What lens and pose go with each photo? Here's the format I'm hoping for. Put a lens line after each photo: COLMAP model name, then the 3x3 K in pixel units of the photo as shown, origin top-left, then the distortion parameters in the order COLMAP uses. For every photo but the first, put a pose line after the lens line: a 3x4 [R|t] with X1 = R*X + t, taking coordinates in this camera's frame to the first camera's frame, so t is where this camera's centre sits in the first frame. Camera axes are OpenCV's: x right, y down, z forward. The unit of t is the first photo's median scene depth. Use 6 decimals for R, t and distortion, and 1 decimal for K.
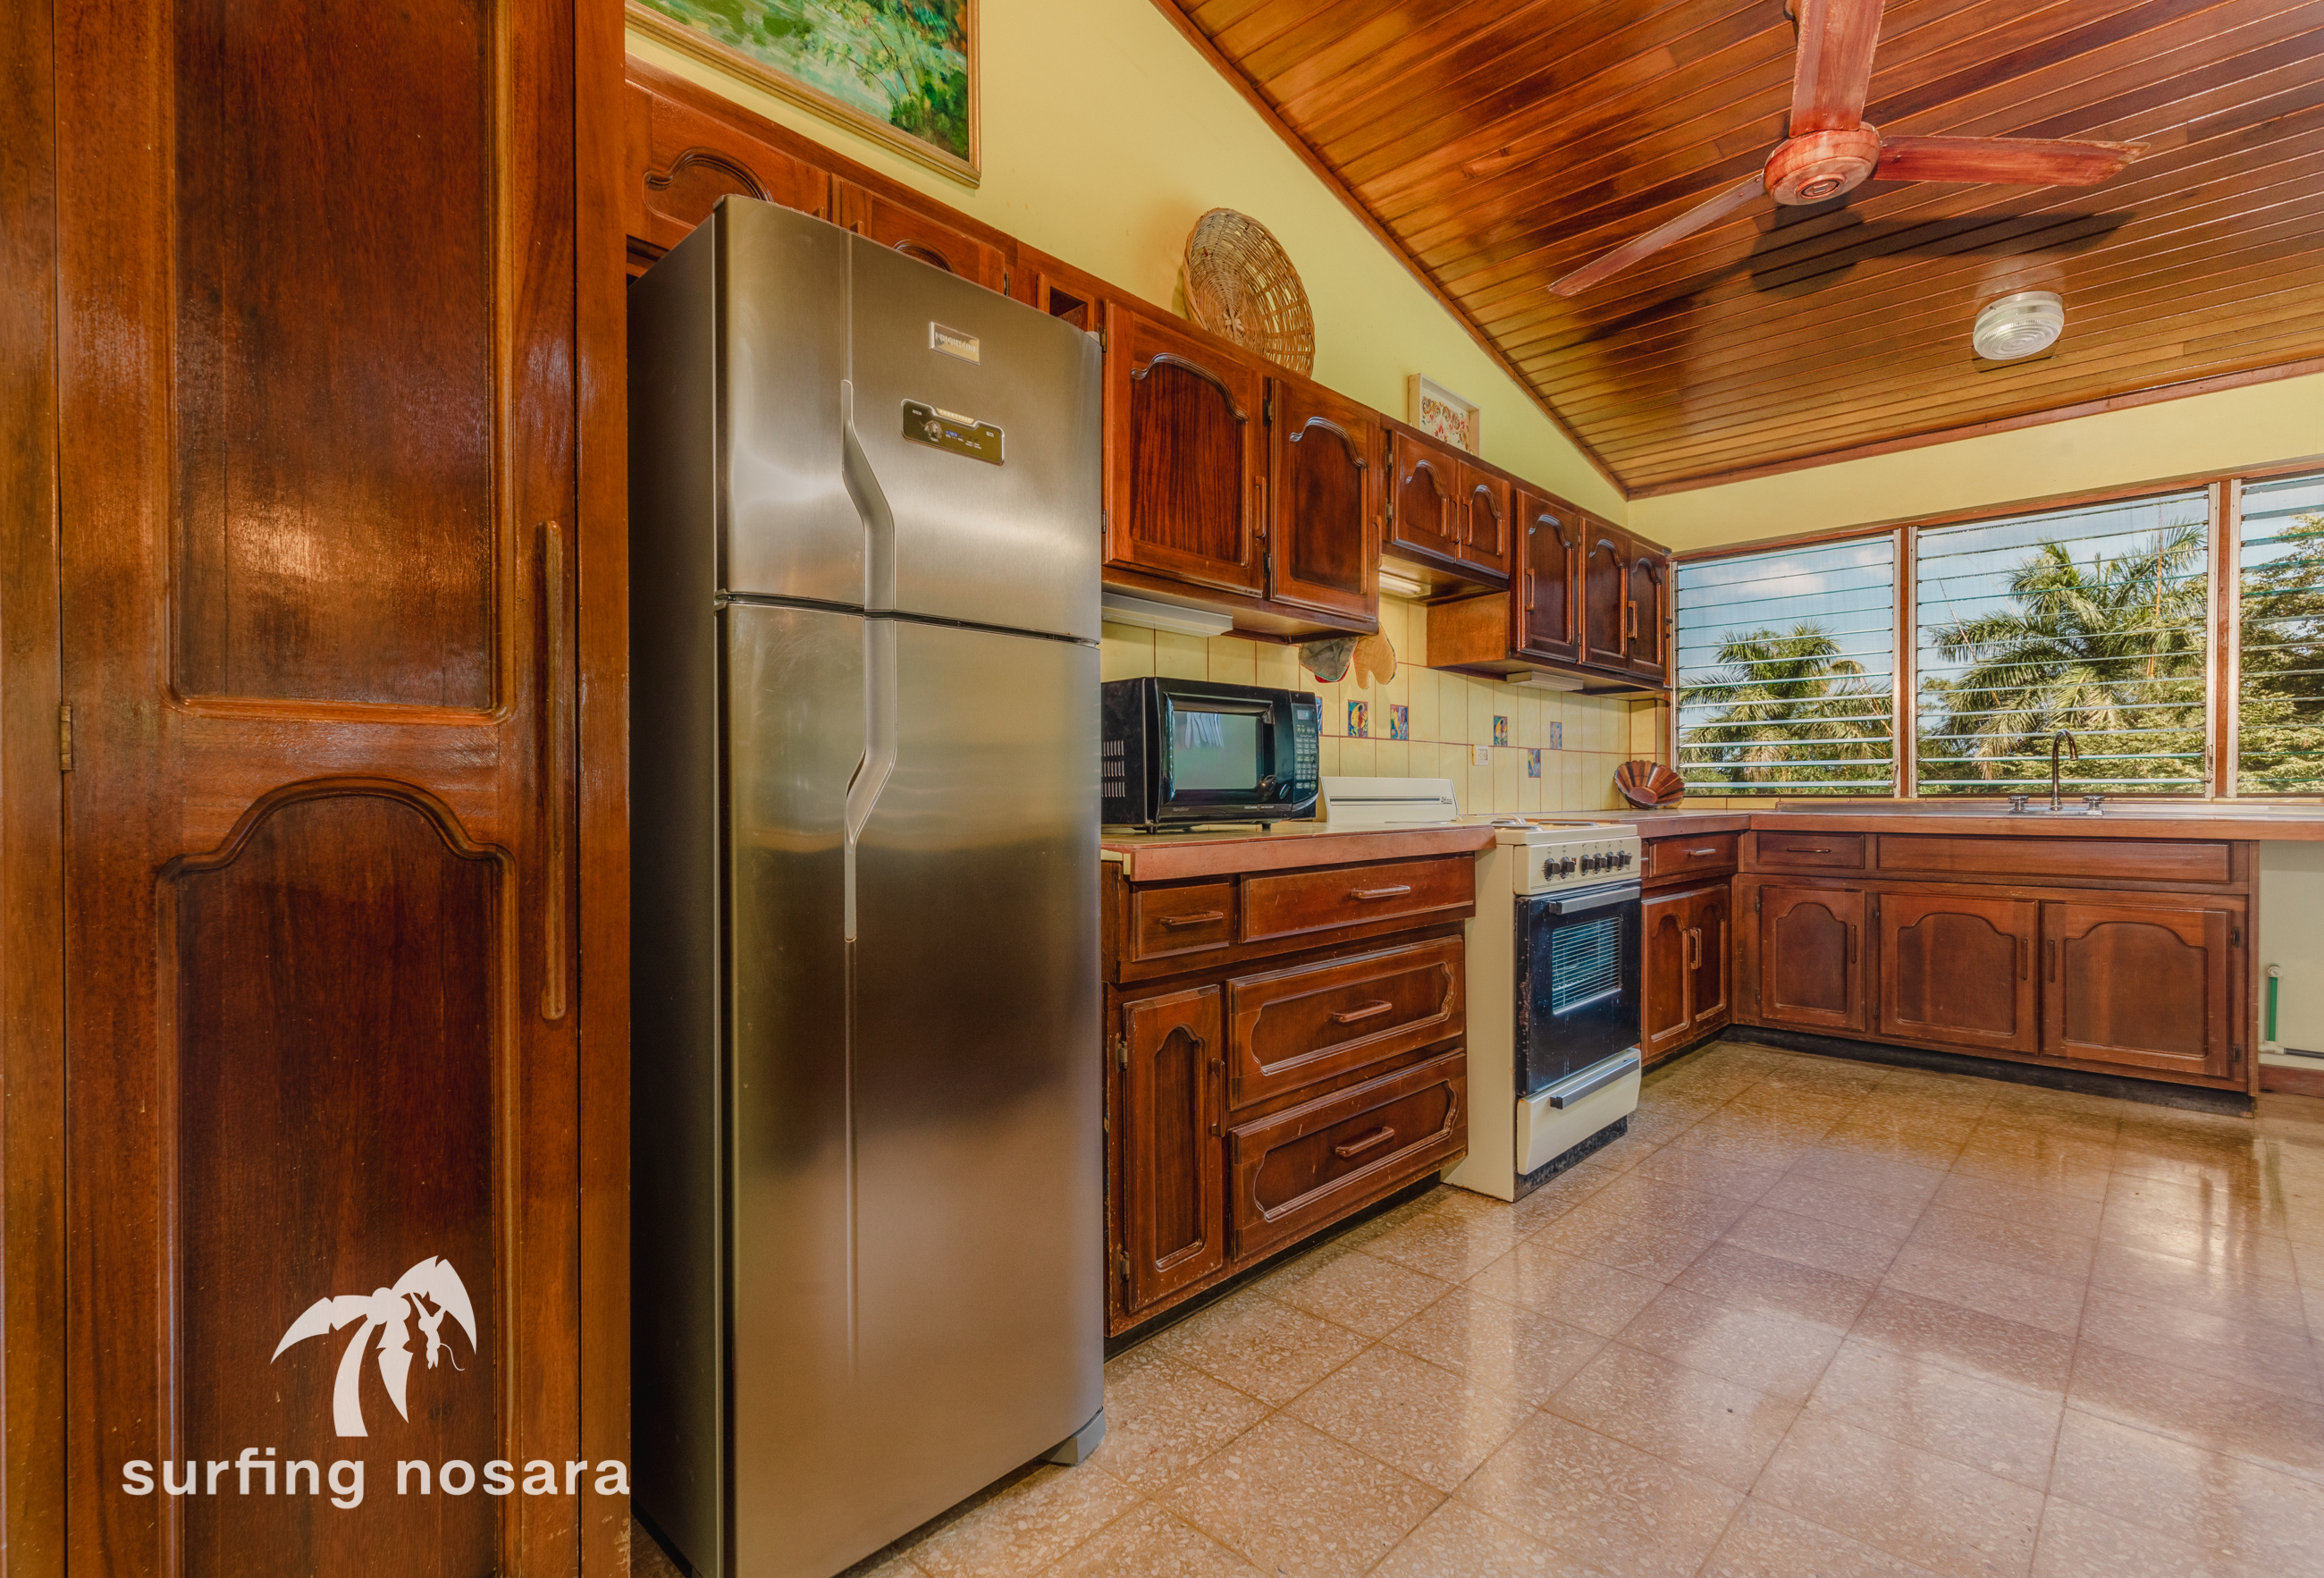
lens RADIAL K [[1081.0, 0, 1155.9], [0, 1081.0, 793.6], [0, 0, 1]] dist [0.002955, 0.000138]
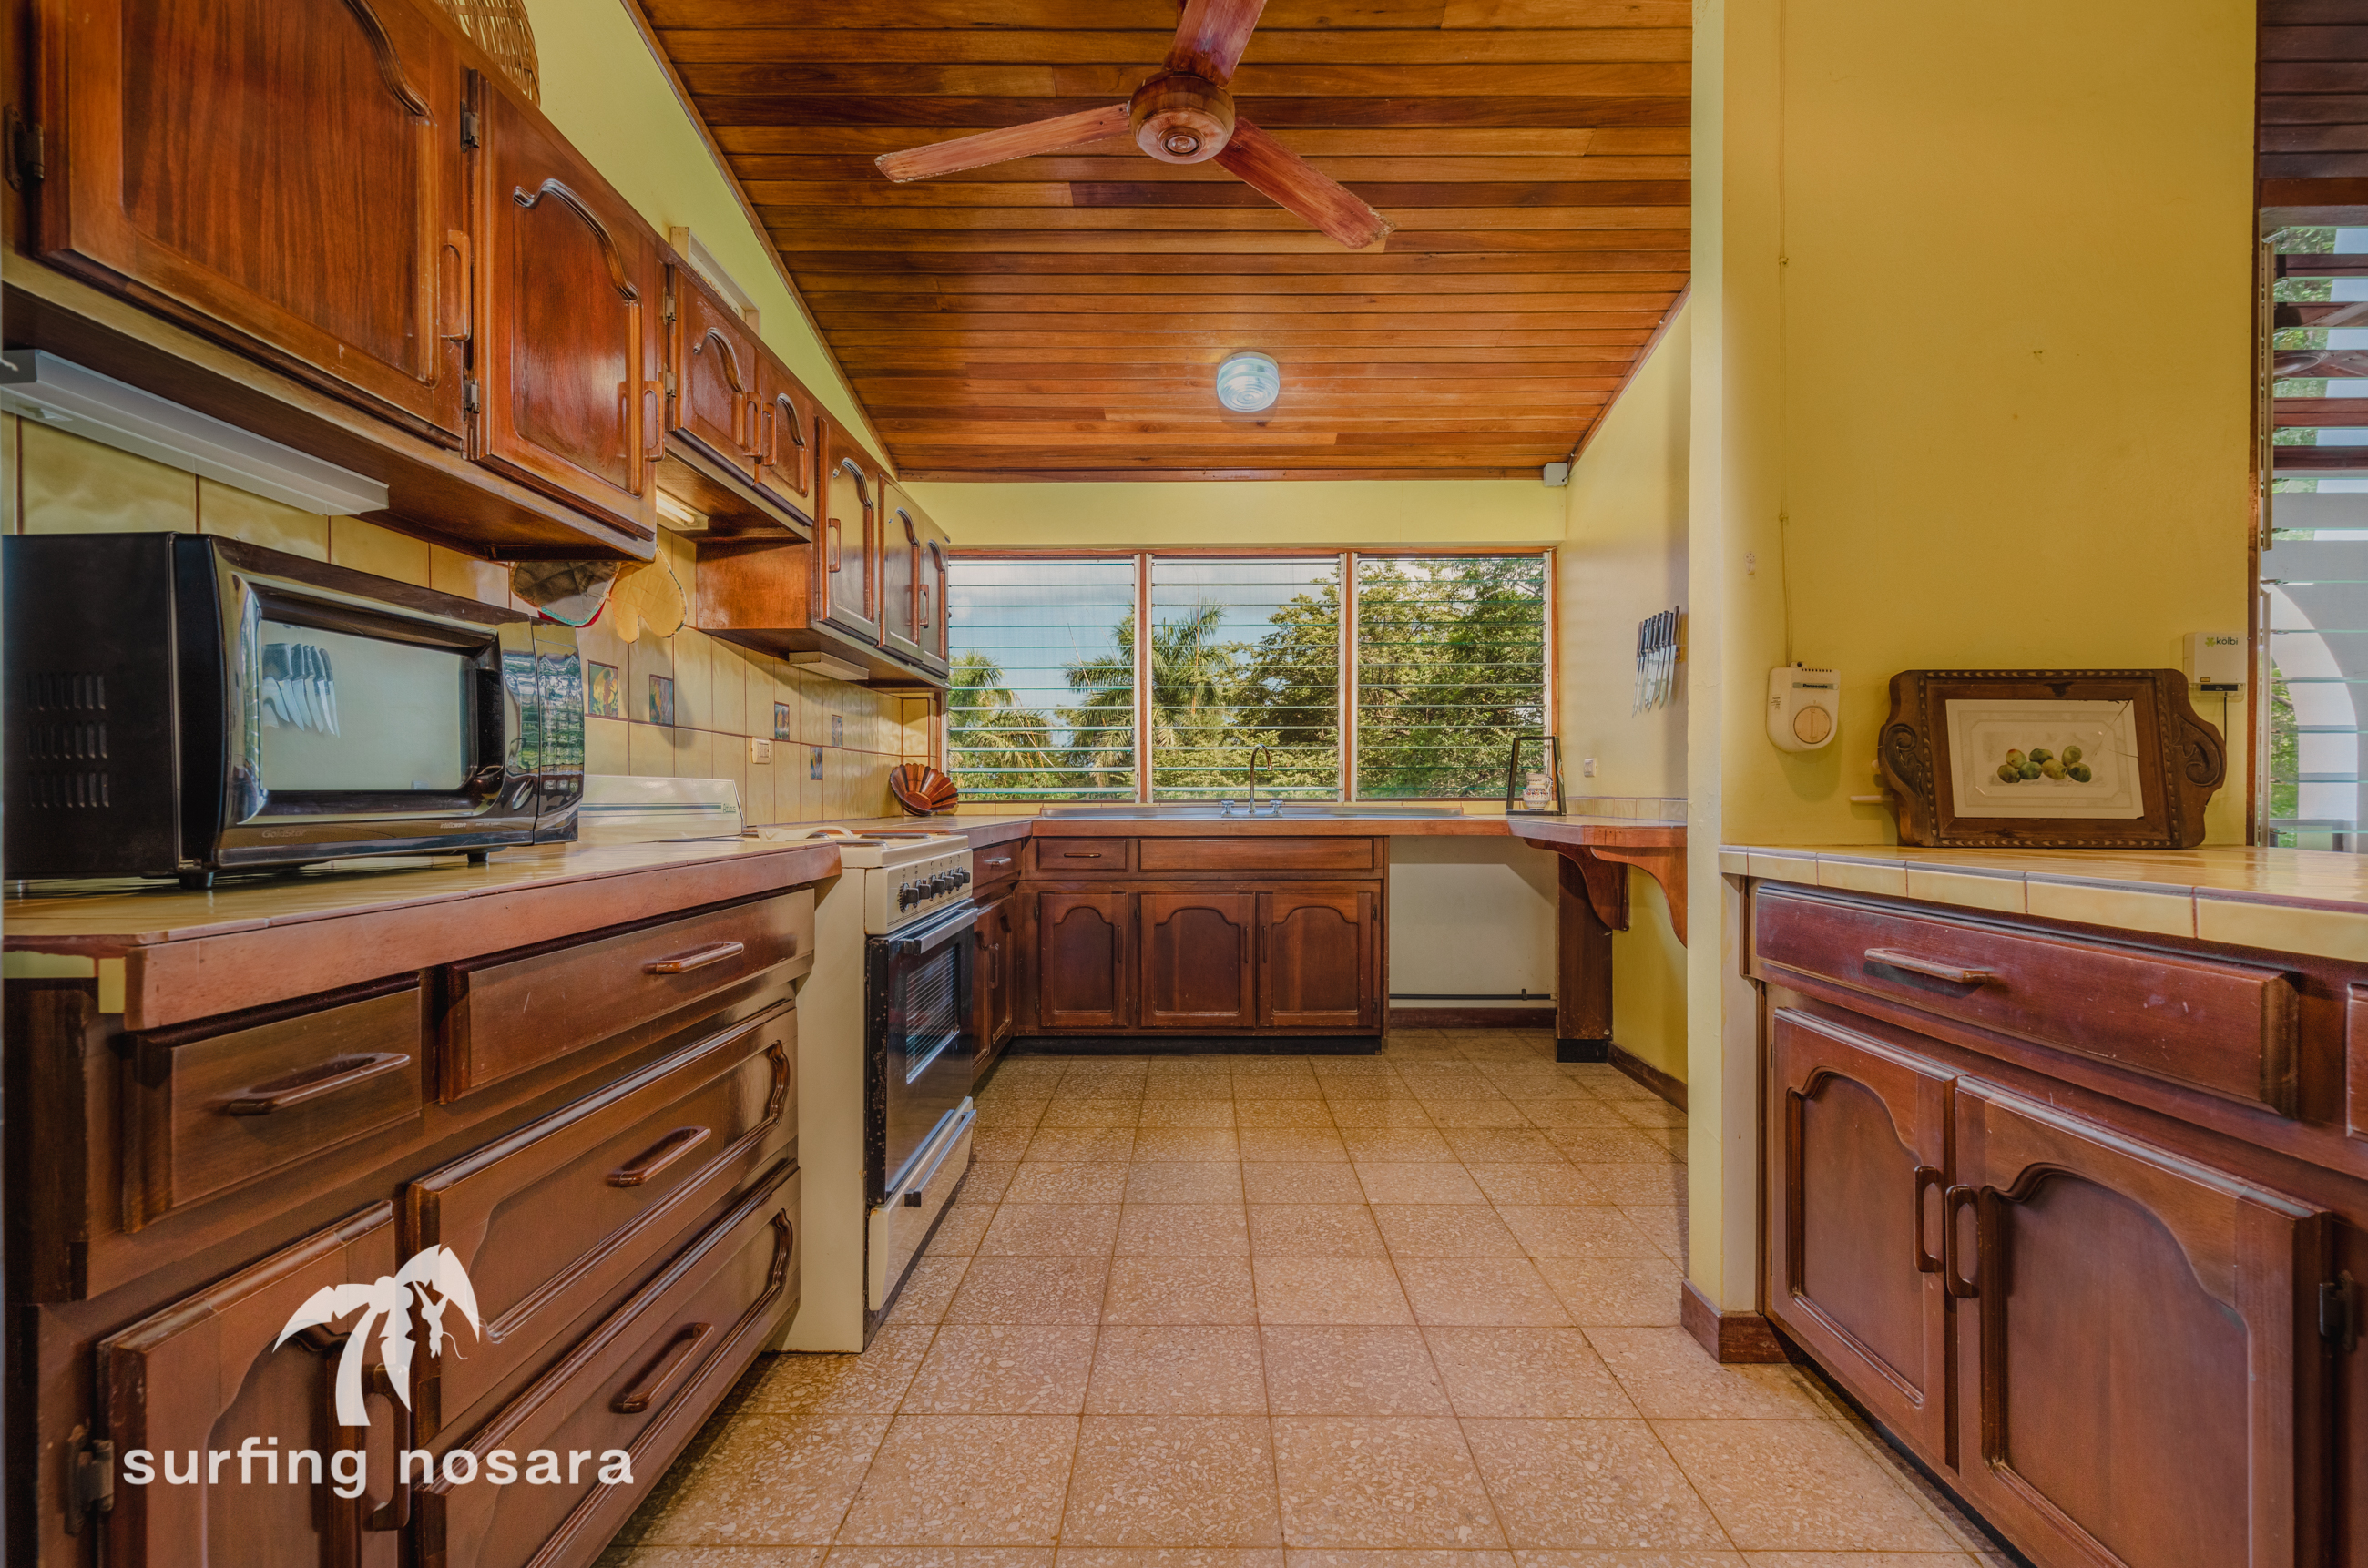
lens RADIAL K [[1083.3, 0, 1200.1], [0, 1083.3, 801.5], [0, 0, 1]] dist [0.014859, -0.001064]
pose [[0.734856, -0.001656, 0.678222, -0.003727], [-0.000287, 0.999996, 0.002752, -0.000626], [-0.678224, -0.002217, 0.734852, 0.220787]]
